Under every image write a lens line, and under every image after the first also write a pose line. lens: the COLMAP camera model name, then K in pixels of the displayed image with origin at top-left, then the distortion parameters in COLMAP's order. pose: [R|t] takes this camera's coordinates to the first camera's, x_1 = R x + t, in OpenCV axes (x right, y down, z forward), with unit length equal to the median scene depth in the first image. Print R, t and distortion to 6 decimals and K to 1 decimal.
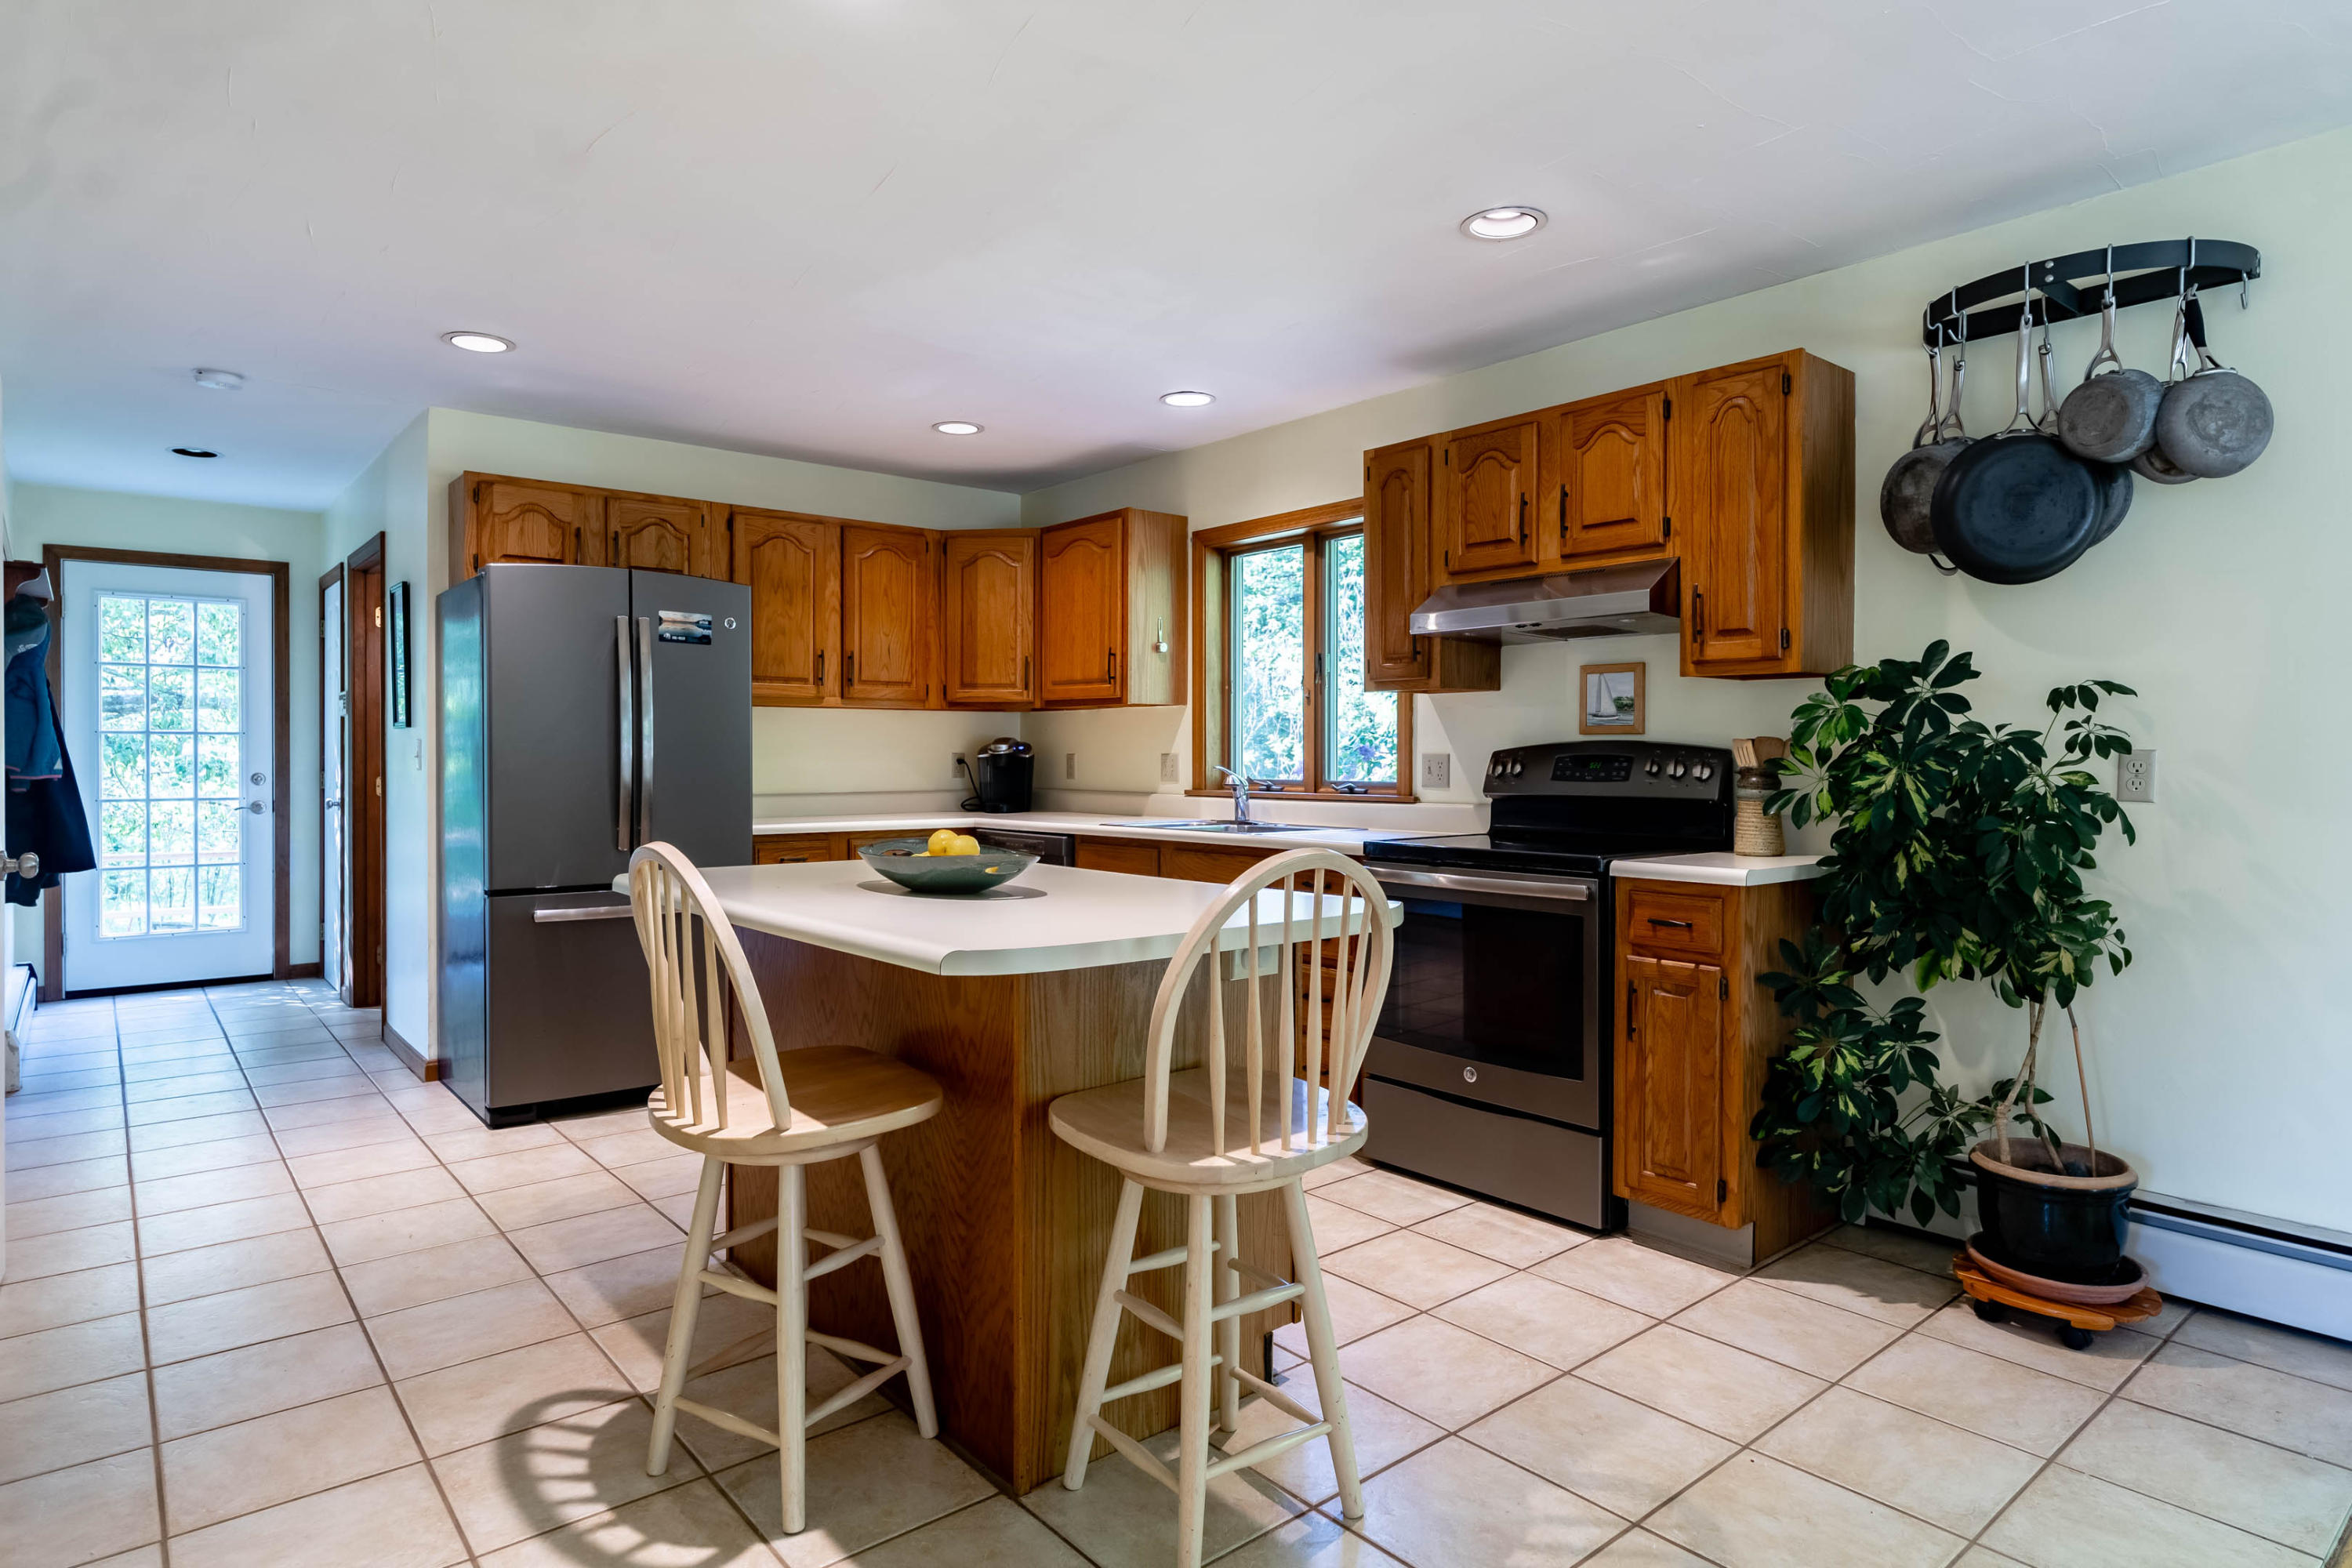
lens RADIAL K [[1301.5, 0, 1219.4], [0, 1301.5, 774.0], [0, 0, 1]] dist [-0.003544, -0.000758]
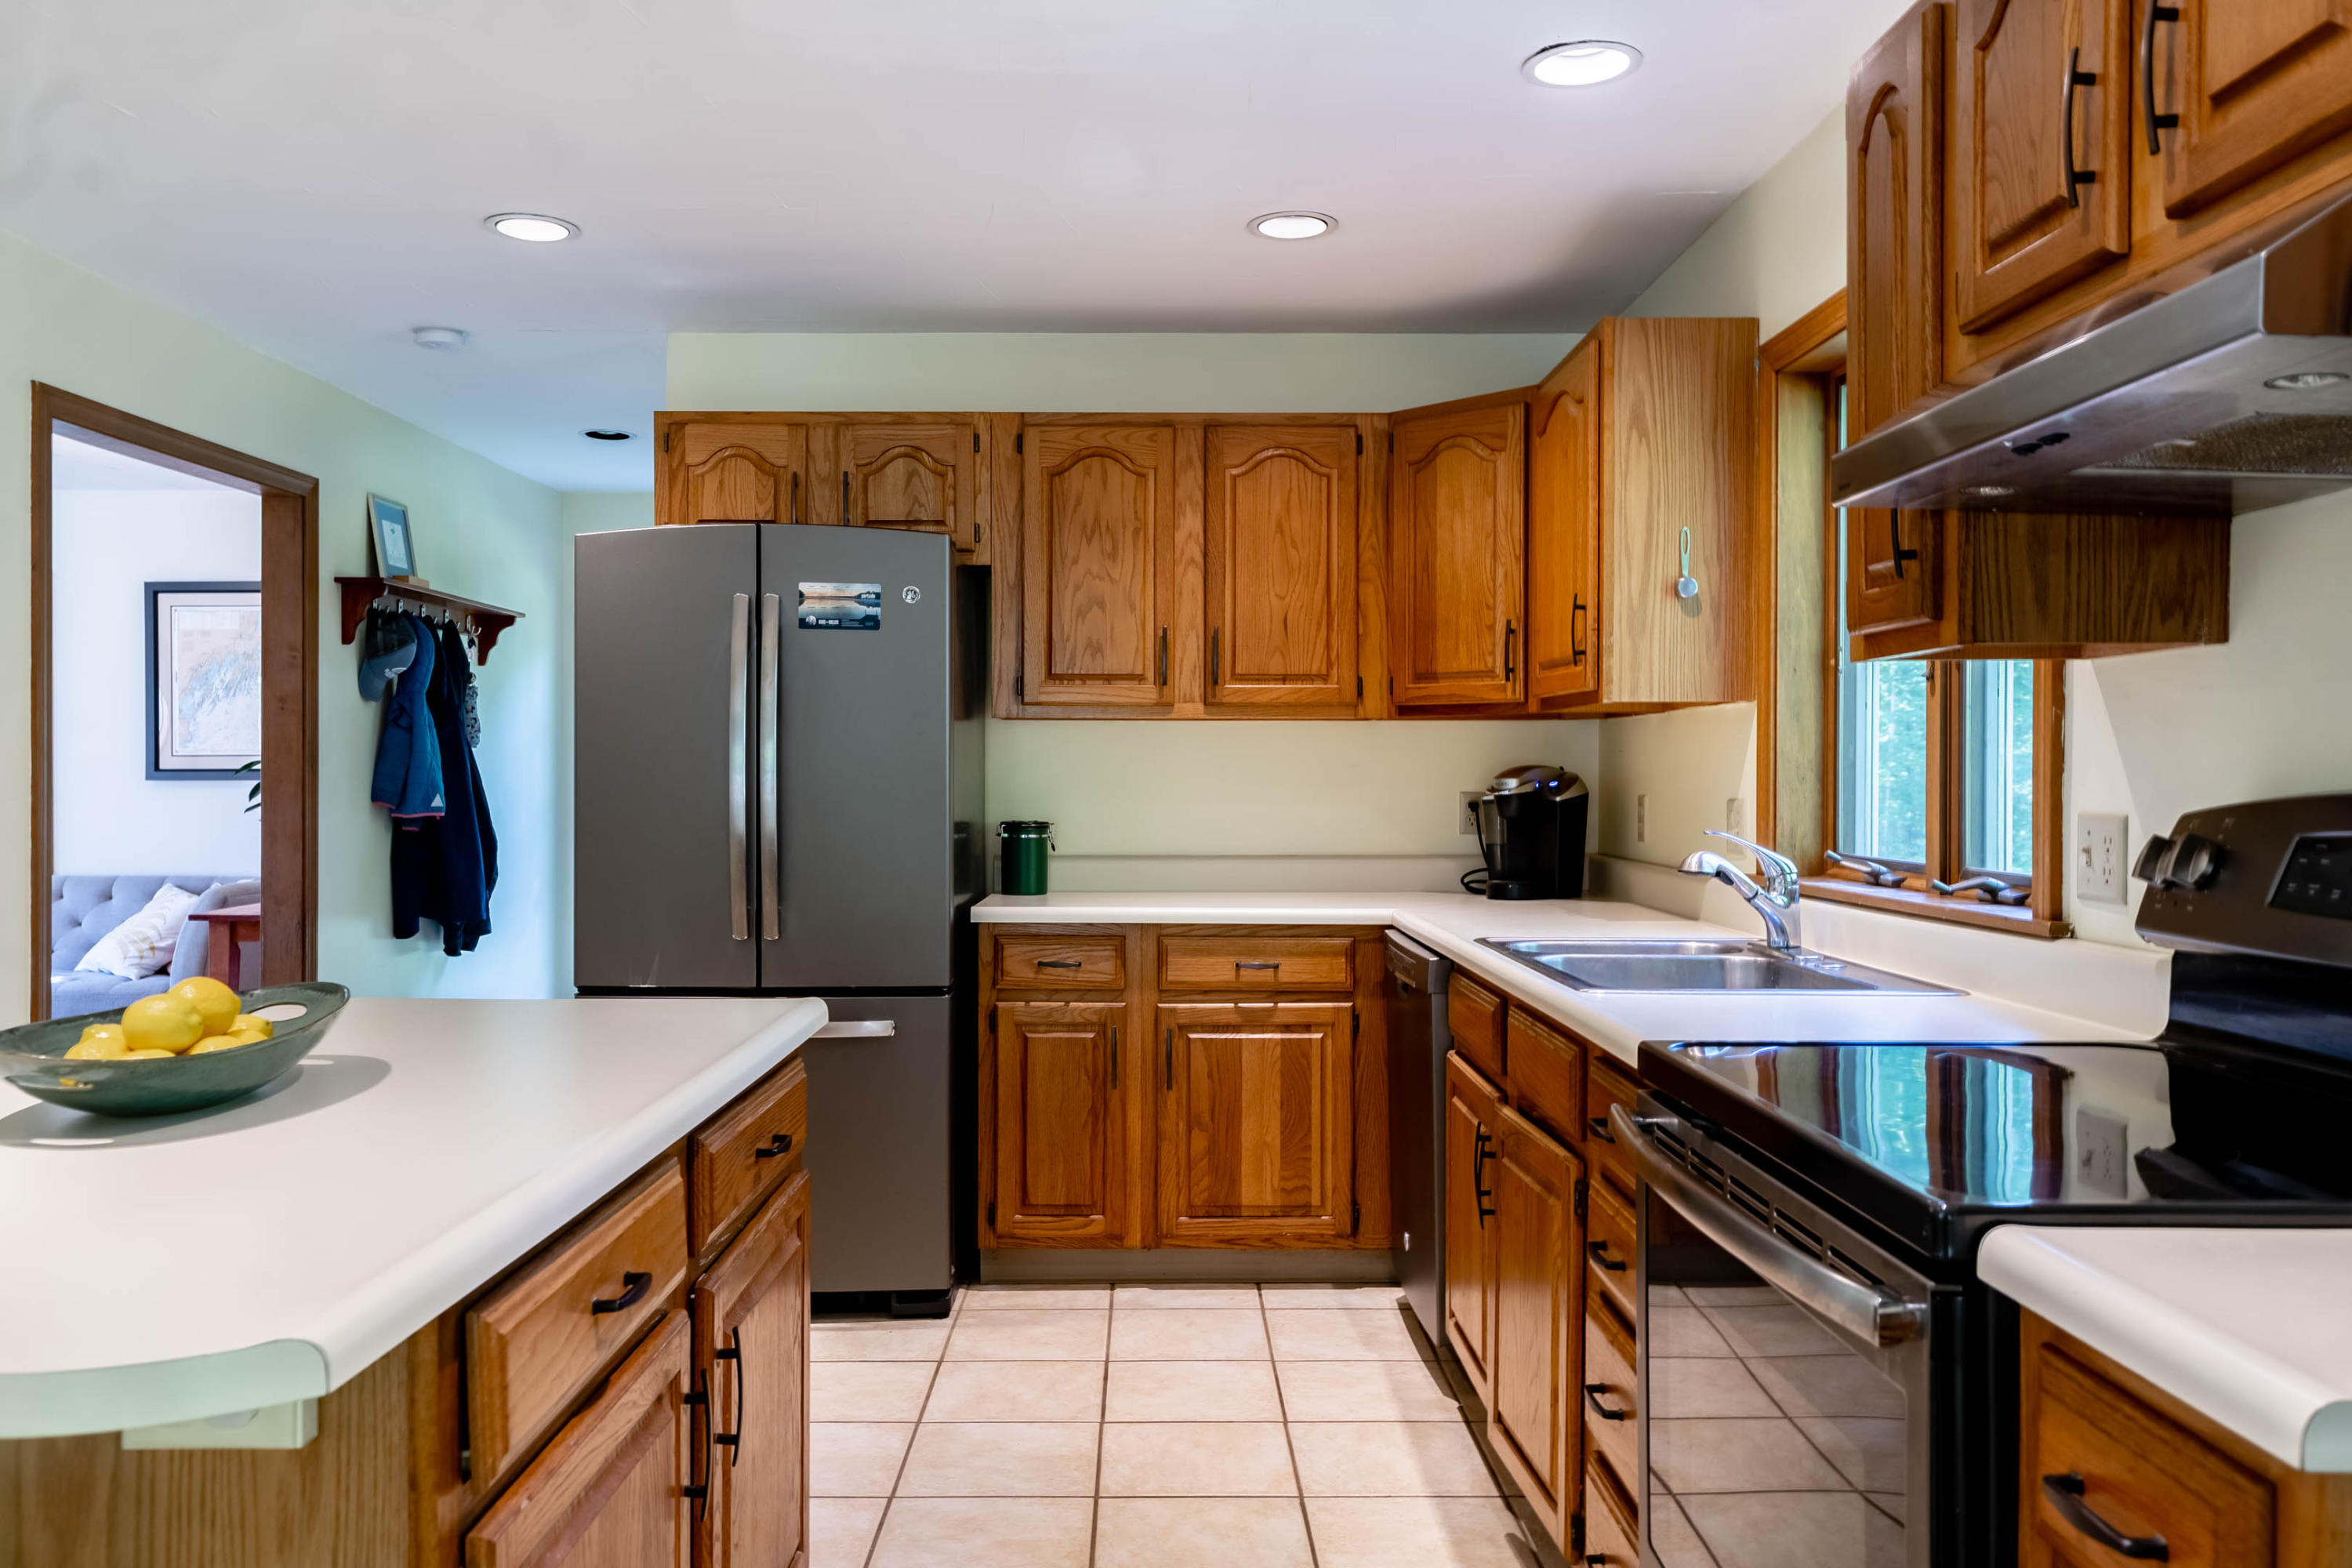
lens RADIAL K [[1781.2, 0, 1163.3], [0, 1781.2, 786.1], [0, 0, 1]] dist [0.003085, -0.006754]
pose [[0.755708, 0.004519, -0.654893, 0.265252], [-0.010663, 0.999929, -0.005405, -0.015835], [0.654821, 0.011067, 0.755703, 0.373114]]
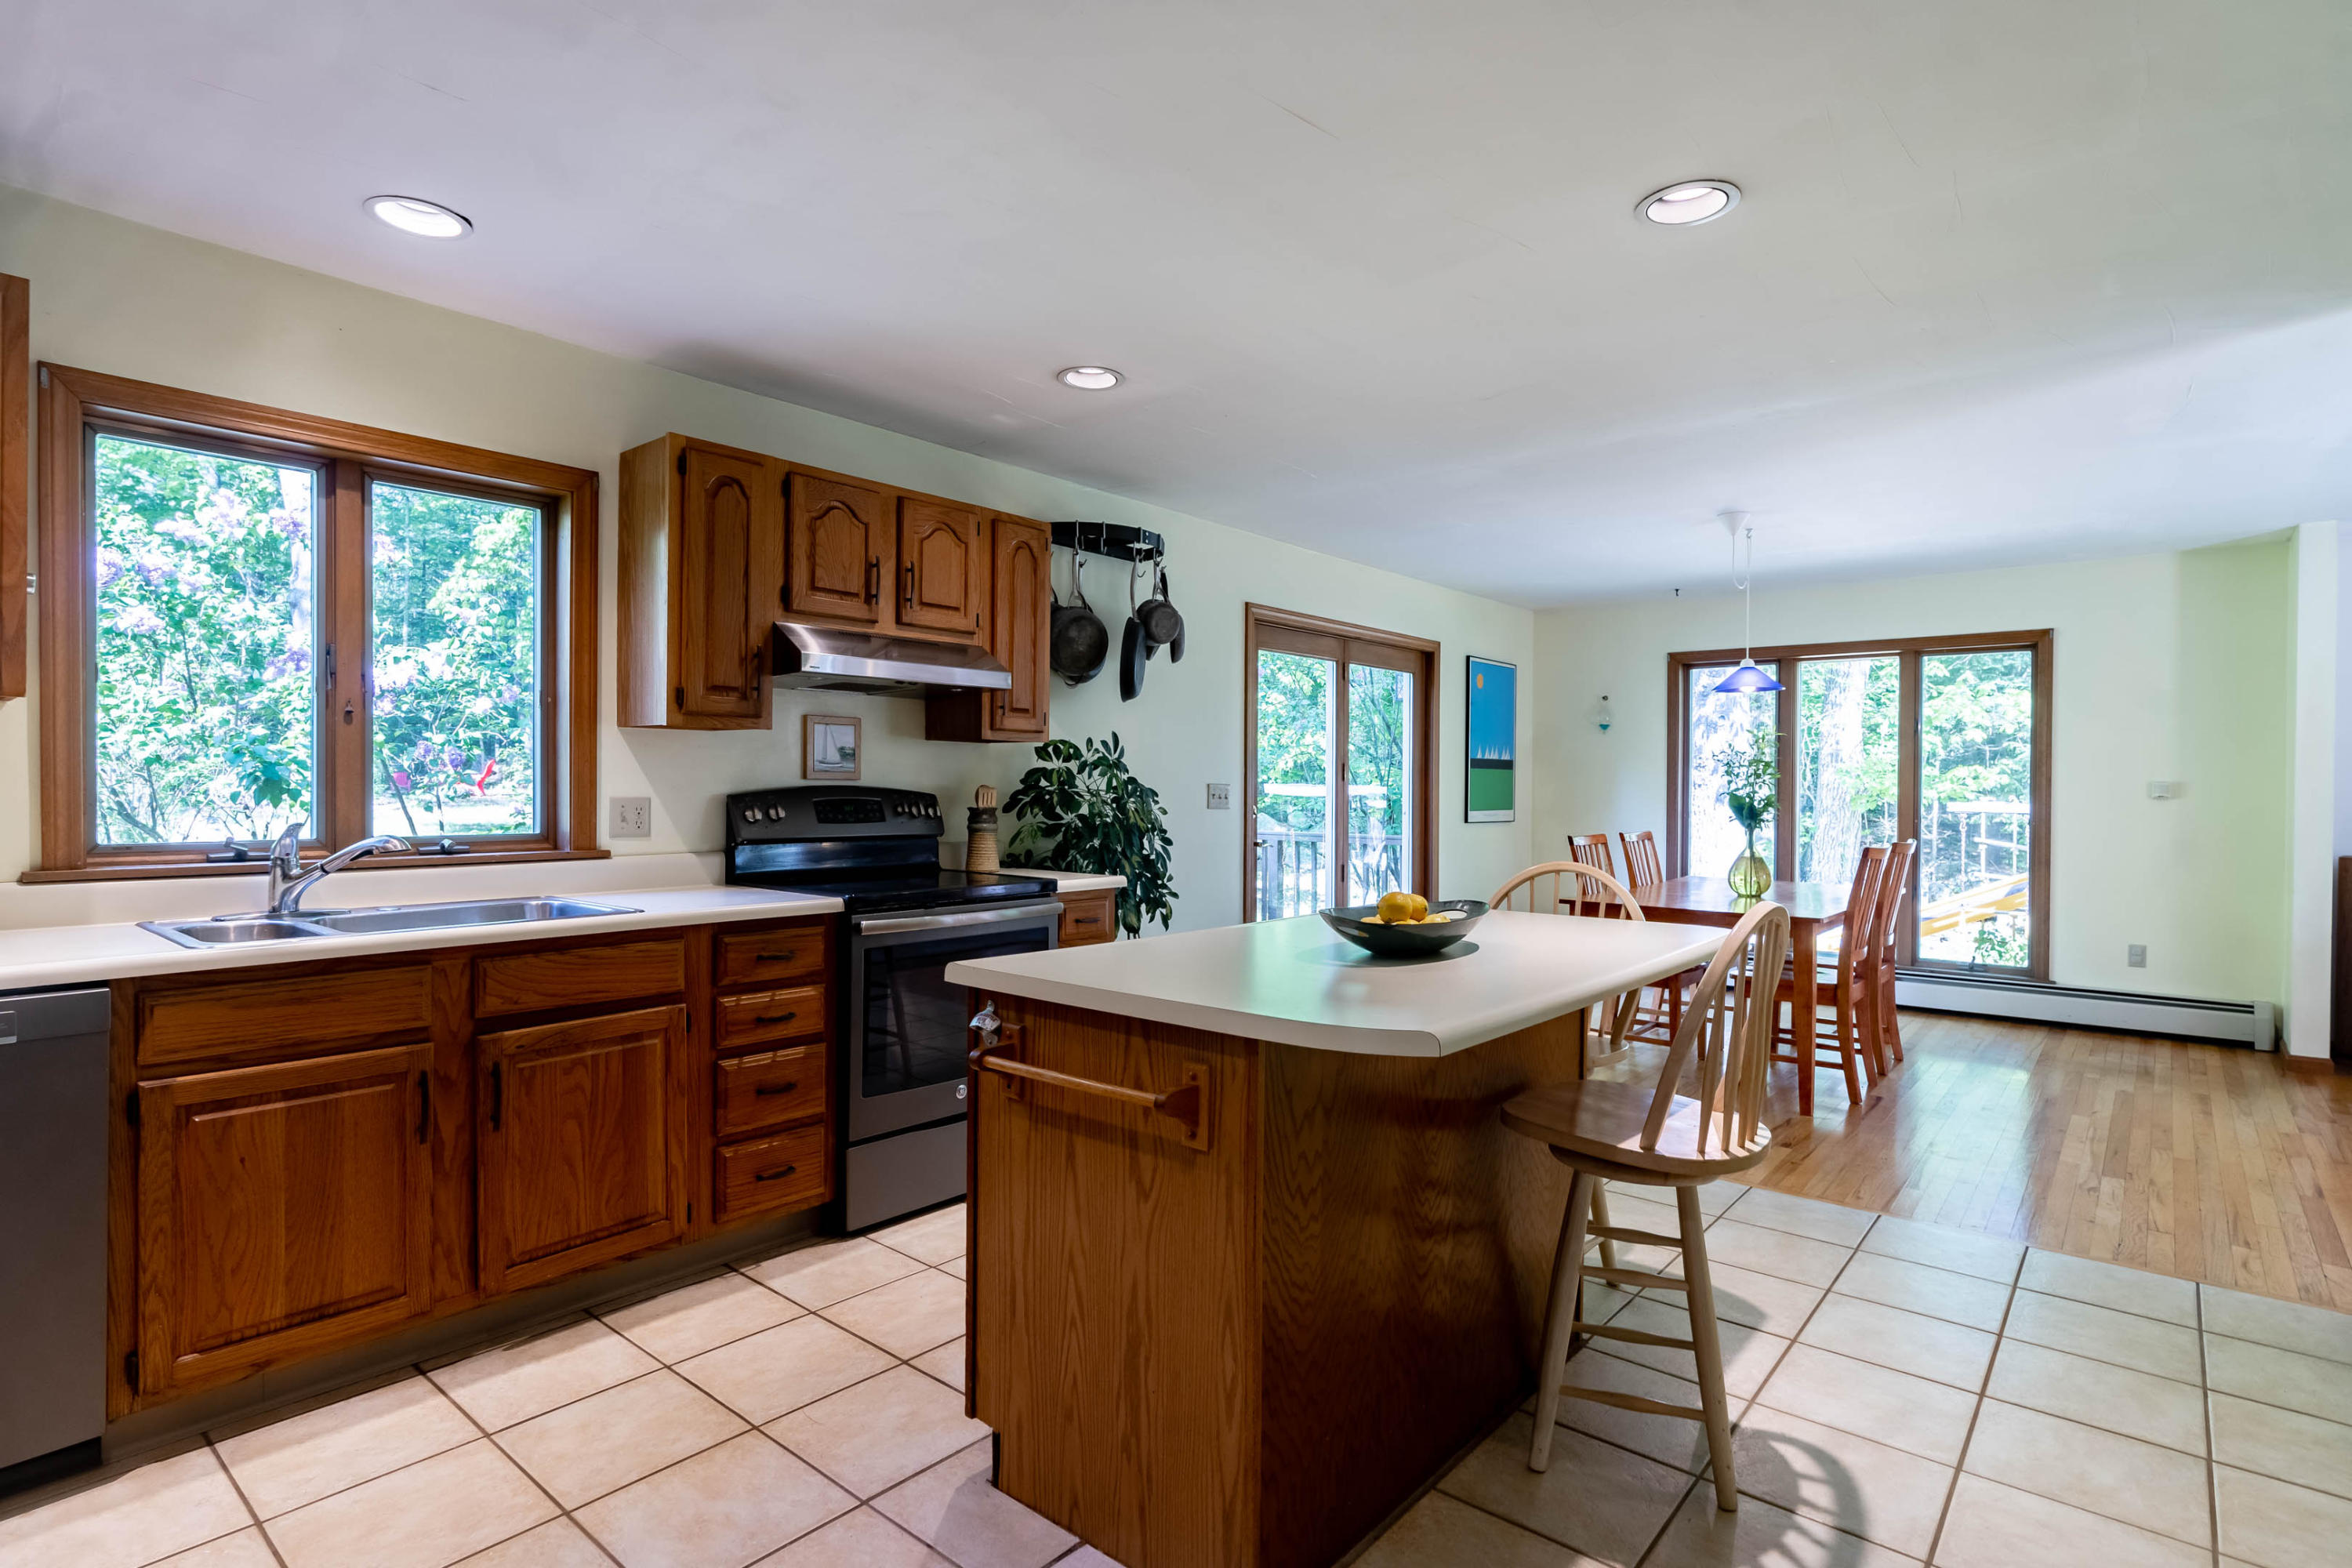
lens RADIAL K [[1165.2, 0, 1128.4], [0, 1165.2, 787.5], [0, 0, 1]] dist [0.001358, 0.000695]
pose [[-0.122239, -0.002341, 0.992498, -0.556244], [0.007511, 0.999966, 0.003284, -0.019501], [-0.992472, 0.007856, -0.122218, 0.677770]]
